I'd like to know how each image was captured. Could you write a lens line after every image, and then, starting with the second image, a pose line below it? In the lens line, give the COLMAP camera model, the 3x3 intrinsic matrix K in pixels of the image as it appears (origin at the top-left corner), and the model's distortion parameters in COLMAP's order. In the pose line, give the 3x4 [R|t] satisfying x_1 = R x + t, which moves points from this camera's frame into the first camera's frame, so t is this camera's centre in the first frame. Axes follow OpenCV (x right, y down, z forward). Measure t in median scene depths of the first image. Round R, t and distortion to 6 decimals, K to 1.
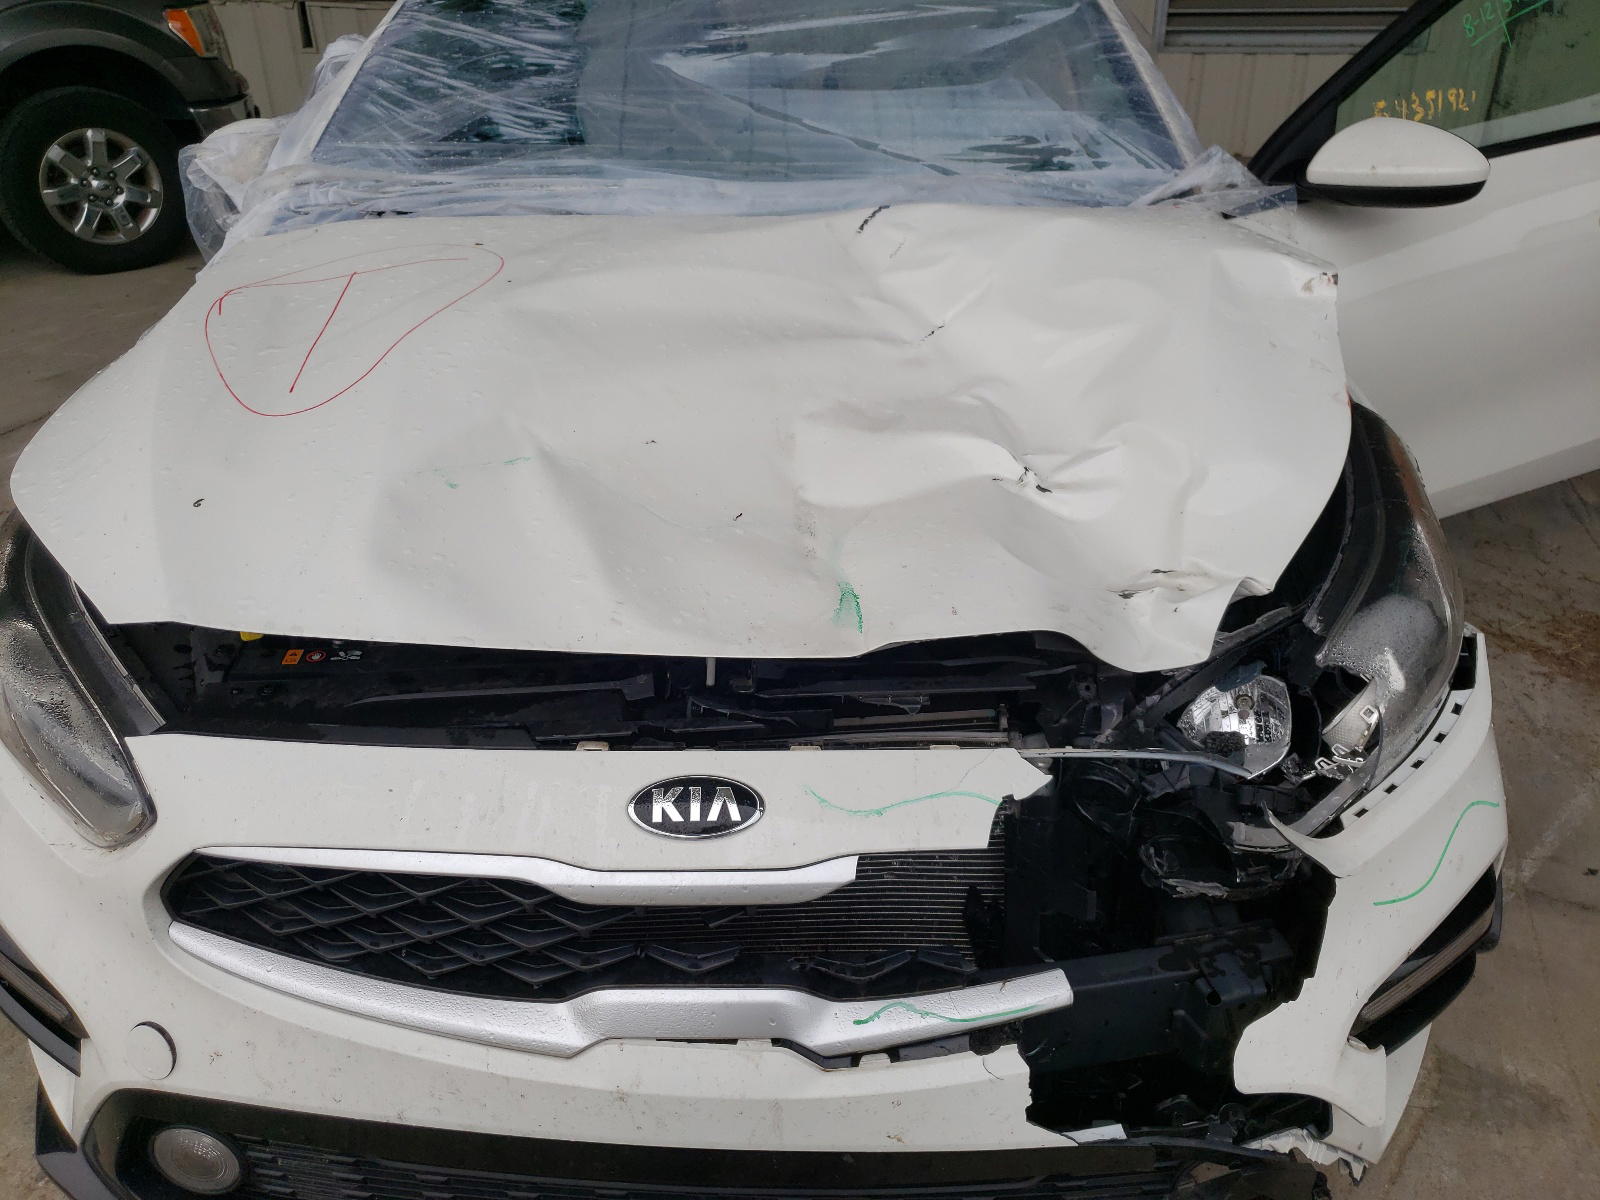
lens RADIAL K [[1233.2, 0, 774.7], [0, 1233.2, 562.4], [0, 0, 1]] dist [0.015577, 0.003231]
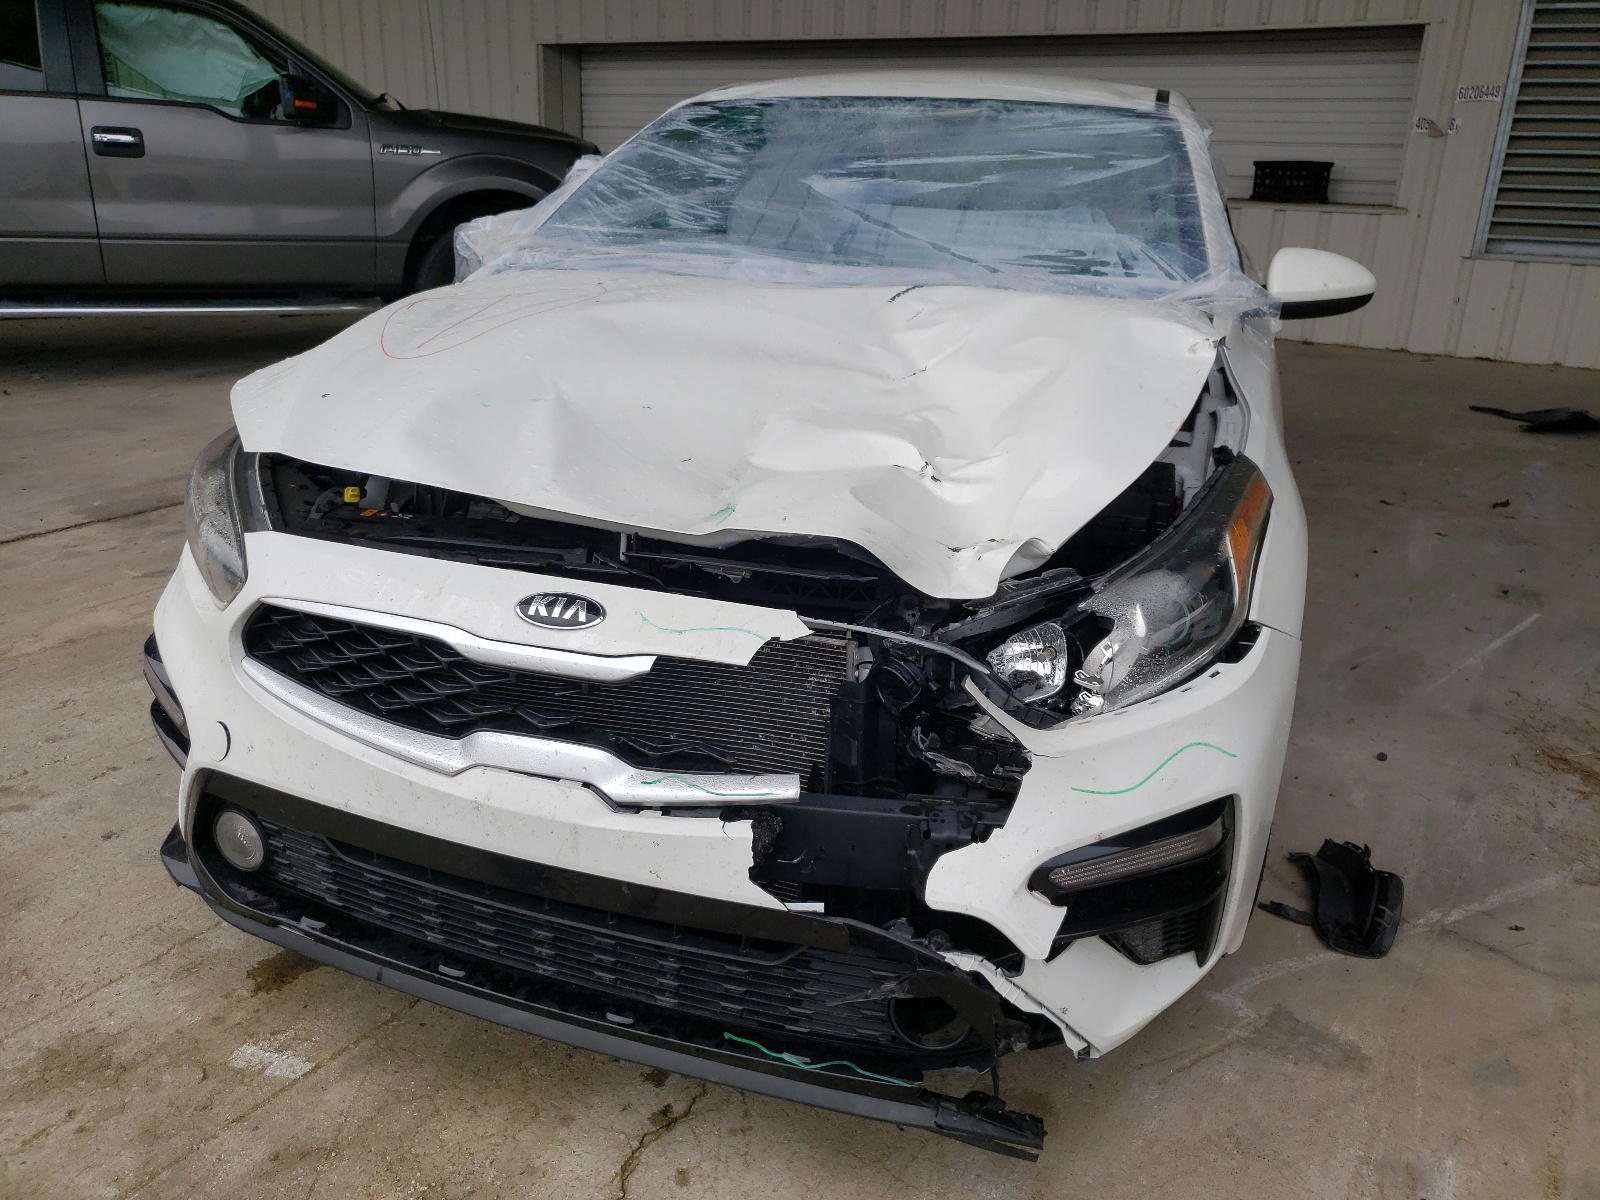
lens RADIAL K [[1233.2, 0, 814.6], [0, 1233.2, 591.4], [0, 0, 1]] dist [0.015577, 0.003231]
pose [[0.961981, 0.129407, -0.240511, 0.443503], [-0.157676, 0.982189, -0.102196, 0.217057], [0.223002, 0.136233, 0.965252, -0.254915]]
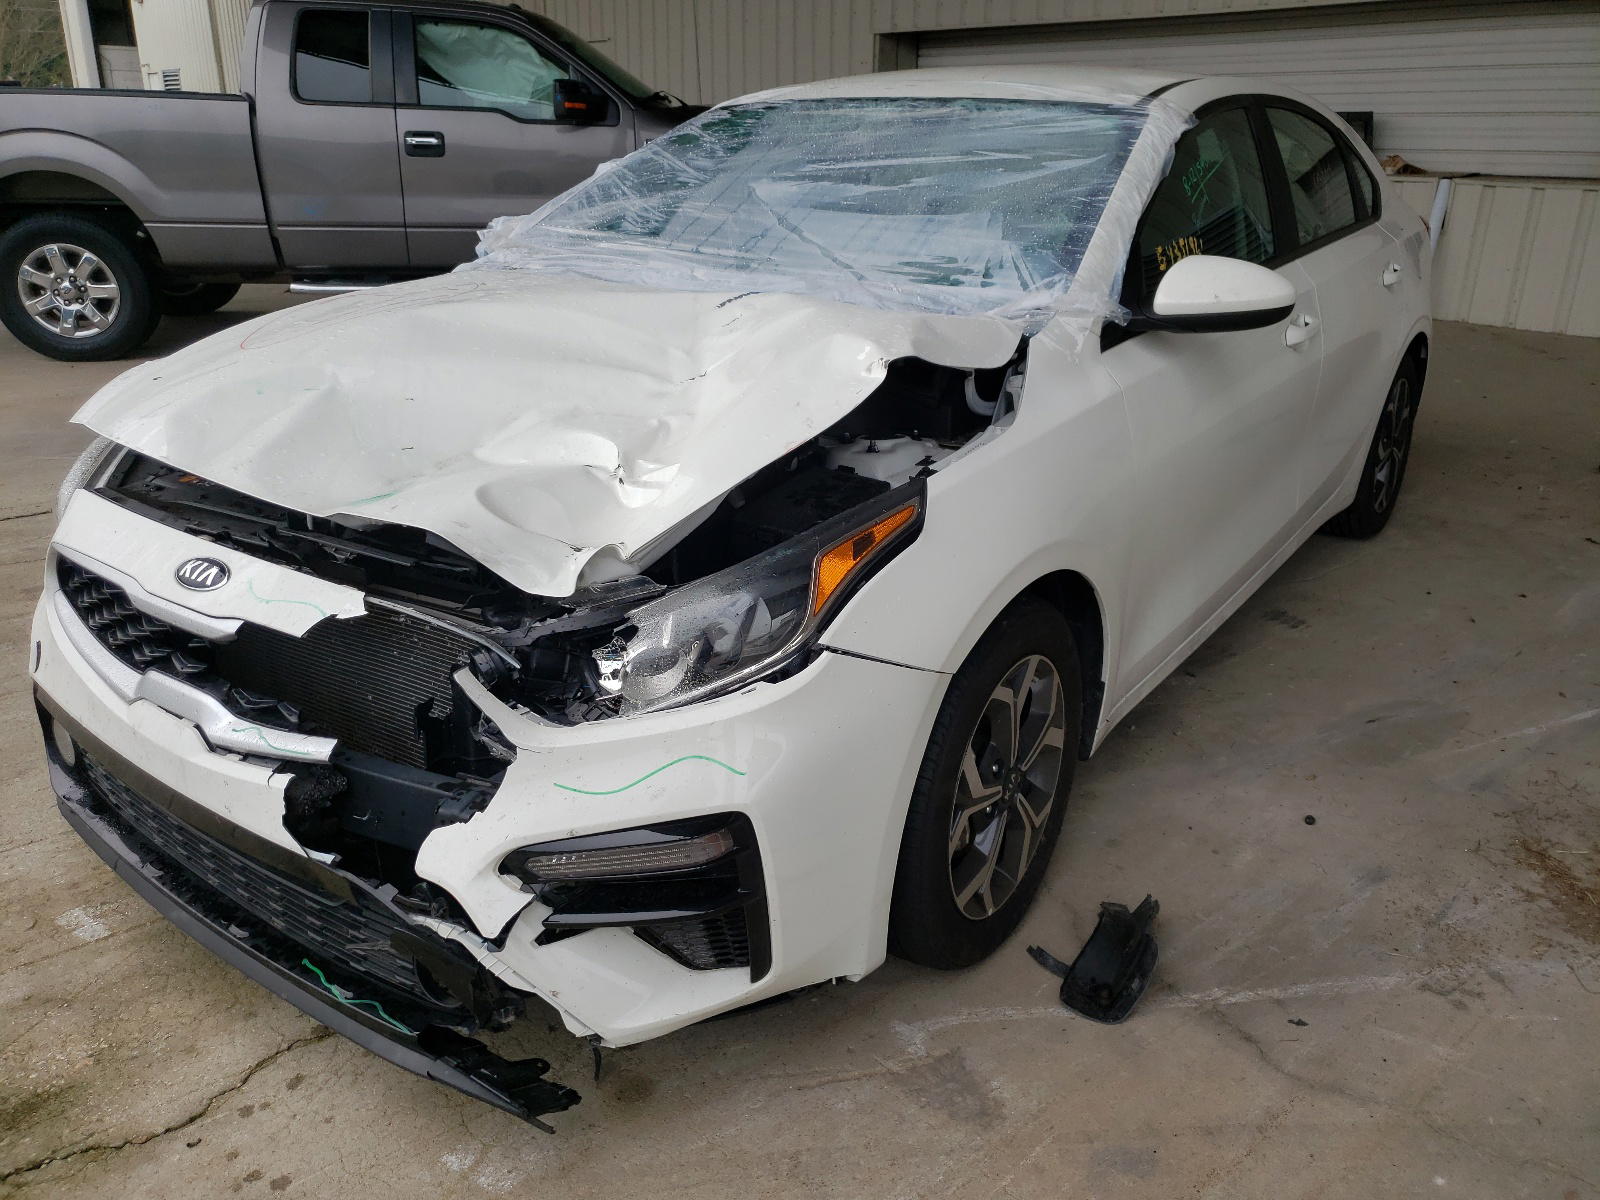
lens RADIAL K [[1233.2, 0, 825.1], [0, 1233.2, 586.0], [0, 0, 1]] dist [0.015577, 0.003231]
pose [[0.832466, 0.213808, -0.511162, 1.175341], [-0.264677, 0.963935, -0.027853, 0.029704], [0.486772, 0.158480, 0.859033, -0.019898]]
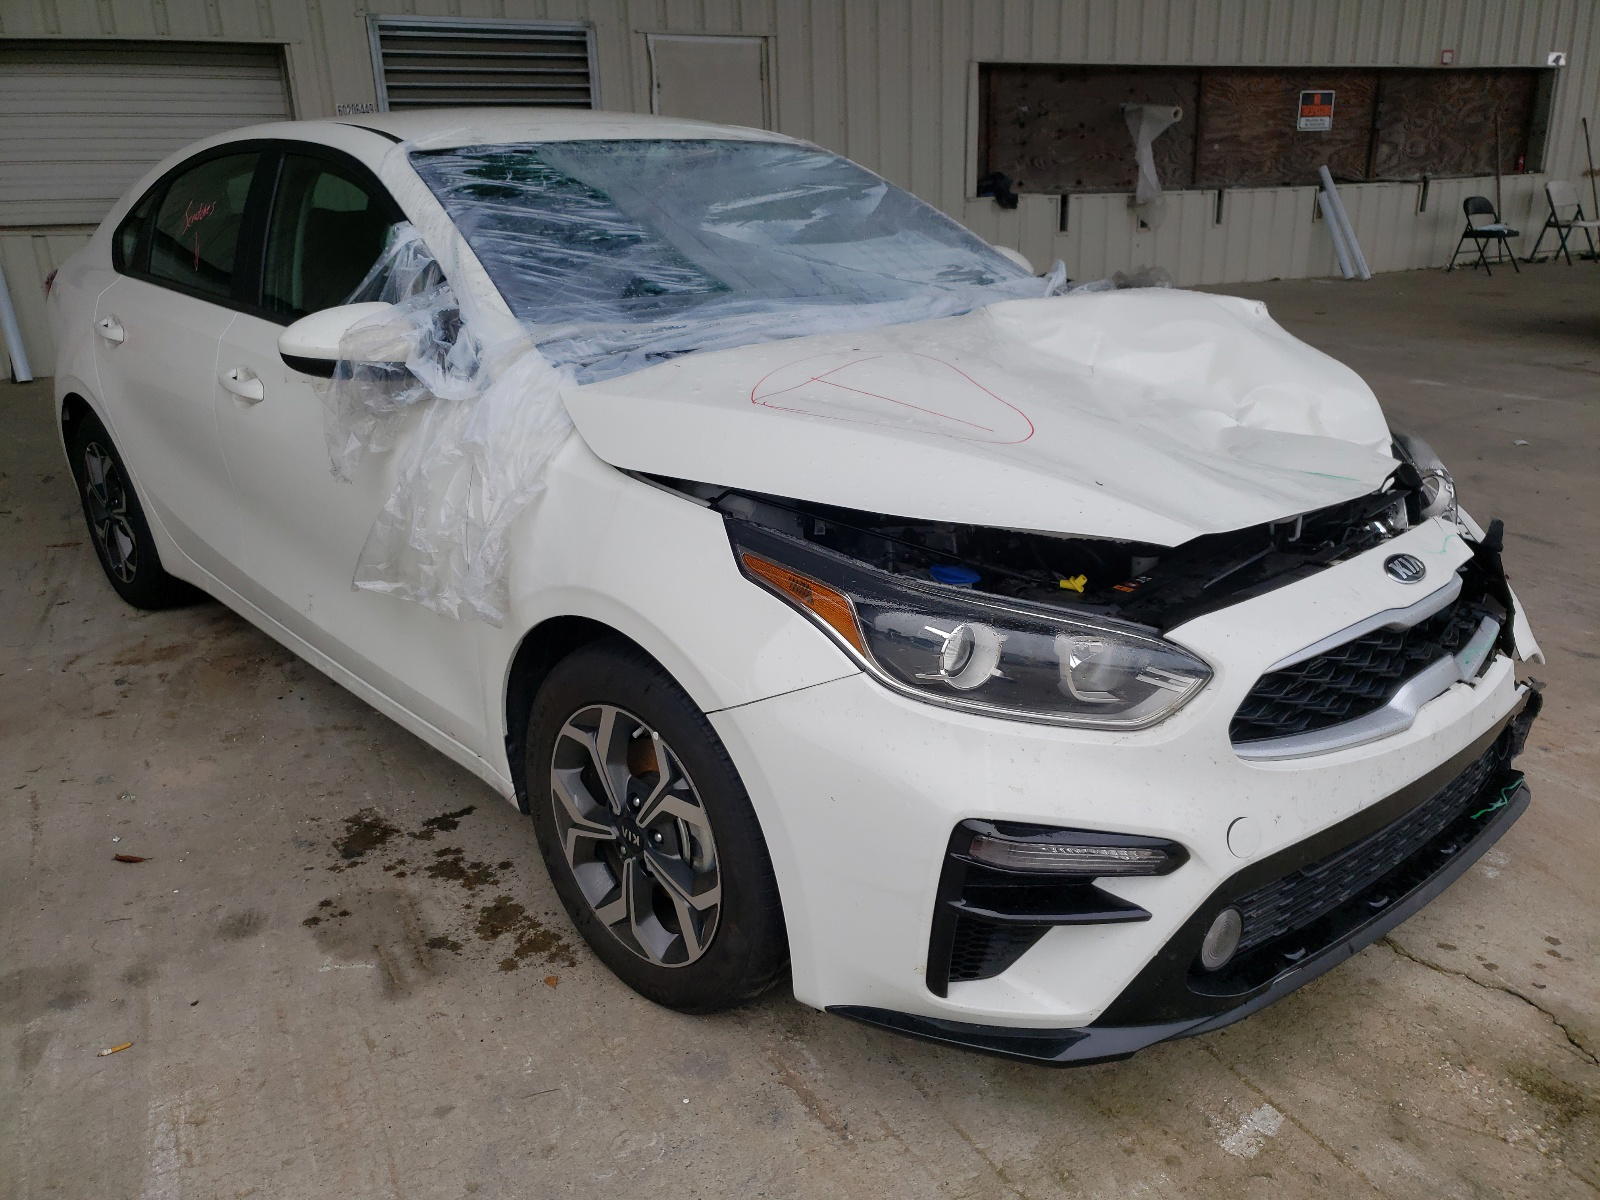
lens RADIAL K [[1233.2, 0, 810.6], [0, 1233.2, 602.5], [0, 0, 1]] dist [0.015577, 0.003231]
pose [[0.719971, -0.232963, 0.653735, -1.479047], [0.317572, 0.948160, -0.011865, -0.006959], [-0.617081, 0.216150, 0.756630, 0.137402]]
